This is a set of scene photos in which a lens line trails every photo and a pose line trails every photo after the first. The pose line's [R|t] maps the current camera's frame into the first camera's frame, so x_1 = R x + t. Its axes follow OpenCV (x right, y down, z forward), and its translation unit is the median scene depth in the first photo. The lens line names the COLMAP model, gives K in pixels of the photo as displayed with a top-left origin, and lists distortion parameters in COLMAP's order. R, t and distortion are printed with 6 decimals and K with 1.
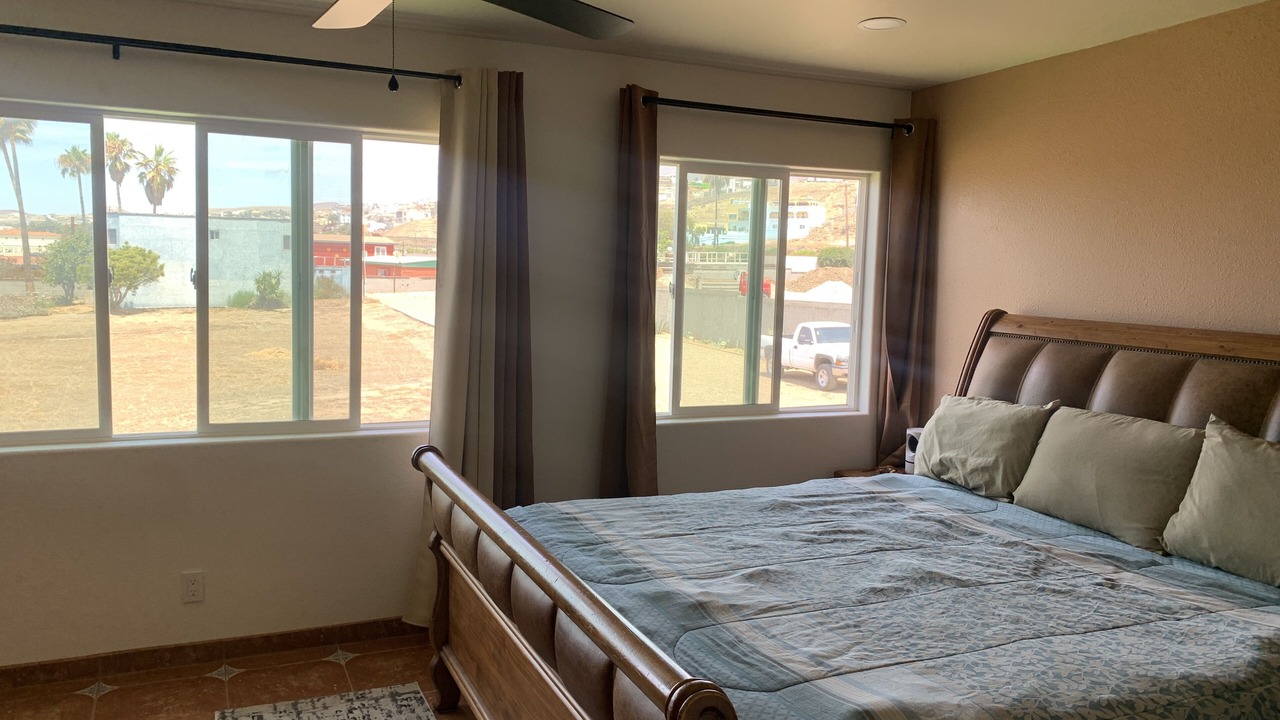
lens RADIAL K [[966.3, 0, 640.0], [0, 966.3, 360.0], [0, 0, 1]] dist [0.000563, 0.001323]
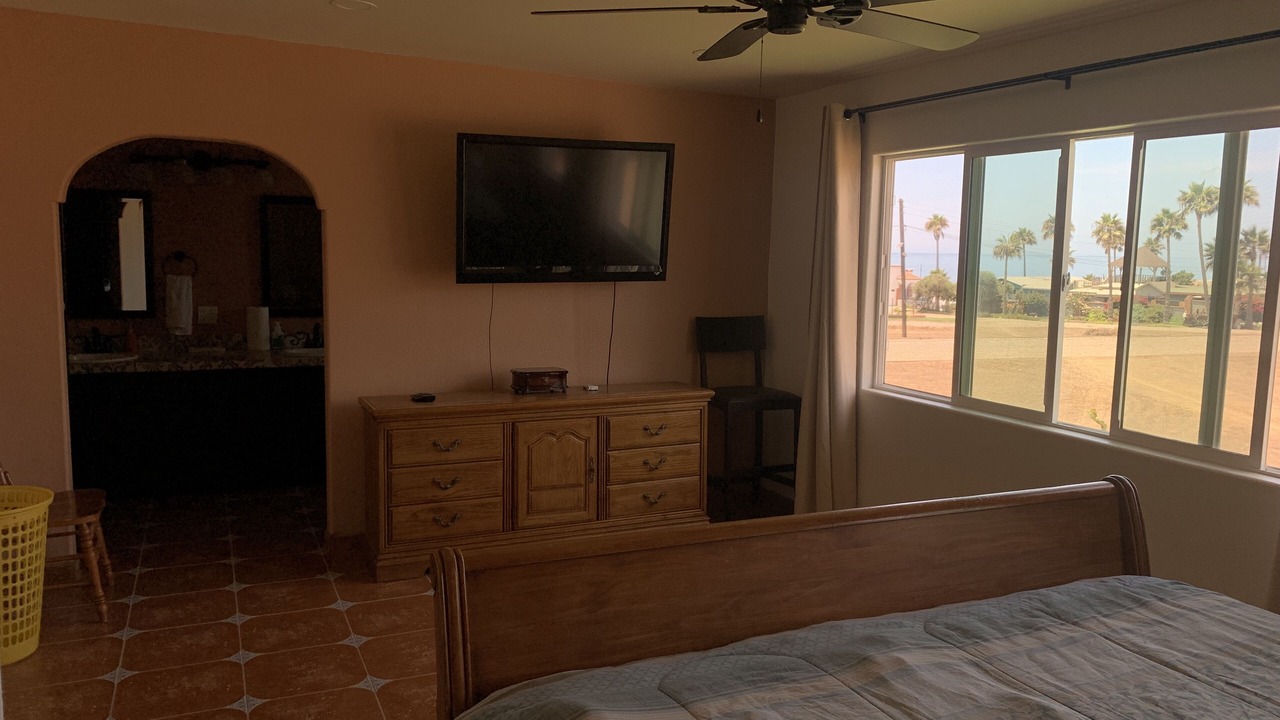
lens RADIAL K [[964.9, 0, 640.0], [0, 964.9, 360.0], [0, 0, 1]] dist [0.065227, 0.000812]
pose [[0.011642, 0.096534, -0.995262, 0.693649], [-0.110103, 0.989401, 0.094677, -0.057645], [0.993852, 0.108479, 0.022147, 0.569005]]
